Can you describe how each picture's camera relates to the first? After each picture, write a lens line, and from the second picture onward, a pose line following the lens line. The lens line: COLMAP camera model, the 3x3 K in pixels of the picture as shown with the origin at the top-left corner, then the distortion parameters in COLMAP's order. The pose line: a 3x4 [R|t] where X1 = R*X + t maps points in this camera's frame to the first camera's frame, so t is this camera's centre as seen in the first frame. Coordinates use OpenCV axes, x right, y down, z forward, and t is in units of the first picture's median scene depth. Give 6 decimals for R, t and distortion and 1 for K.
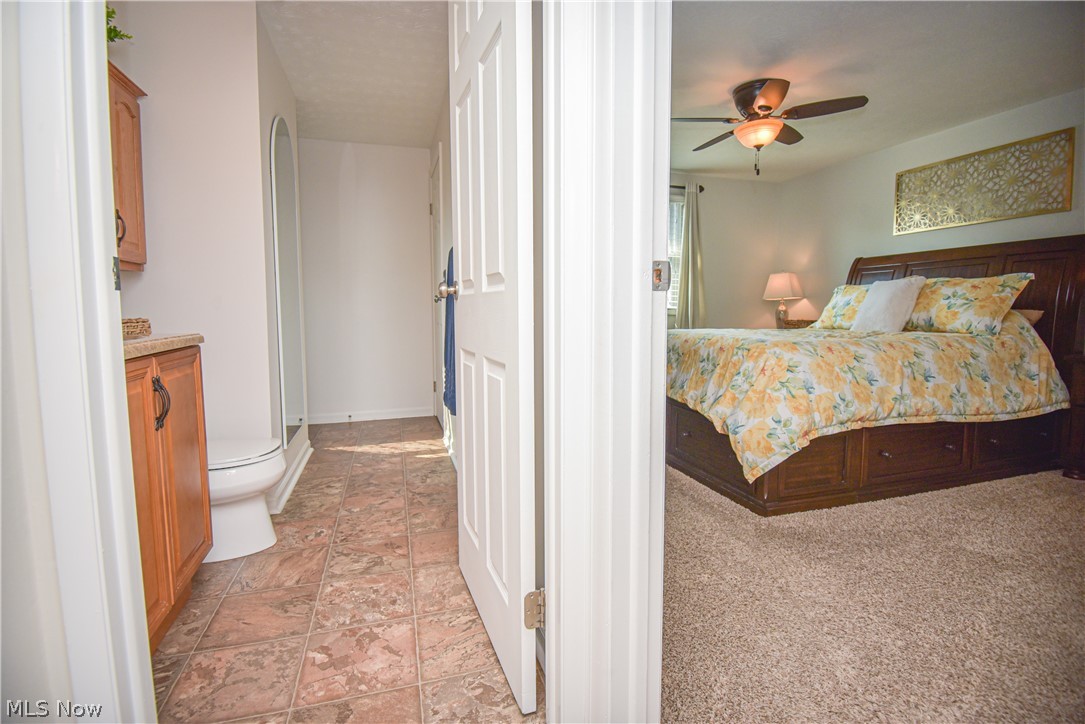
lens RADIAL K [[534.3, 0, 555.5], [0, 534.3, 349.5], [0, 0, 1]] dist [-0.023652, -0.002493]
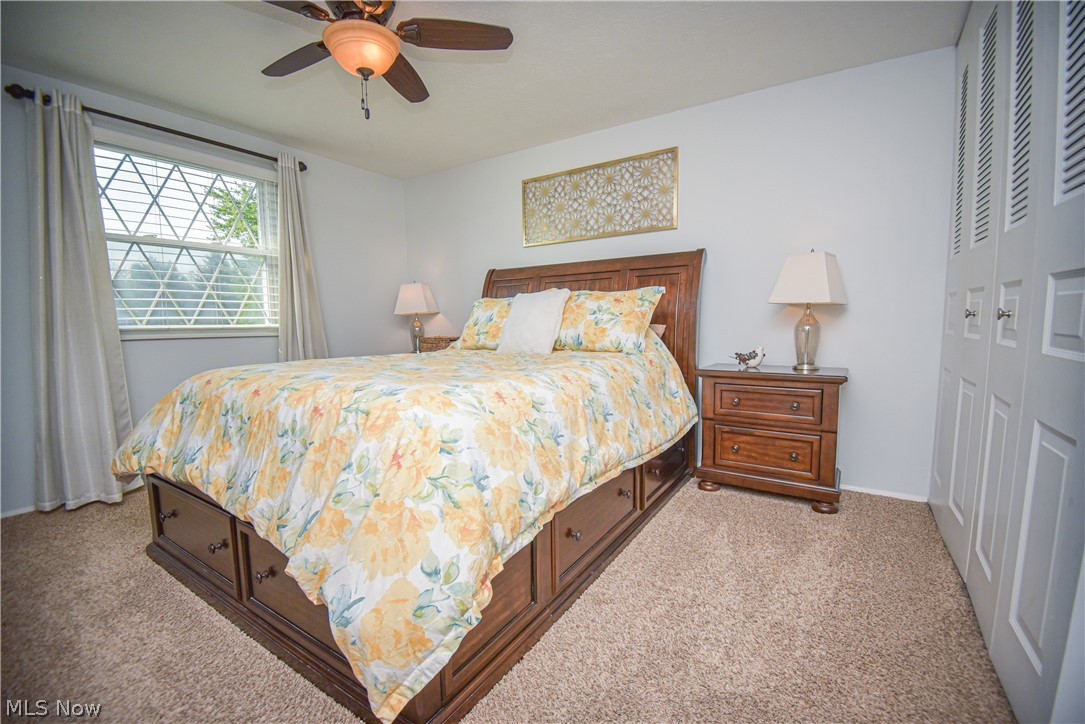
lens RADIAL K [[457.2, 0, 540.2], [0, 457.2, 373.1], [0, 0, 1]] dist [0.000691, -0.000295]
pose [[0.783989, -0.080948, 0.615475, 0.202385], [0.058105, 0.996678, 0.057071, -0.050136], [-0.618050, -0.008981, 0.786088, 0.490955]]
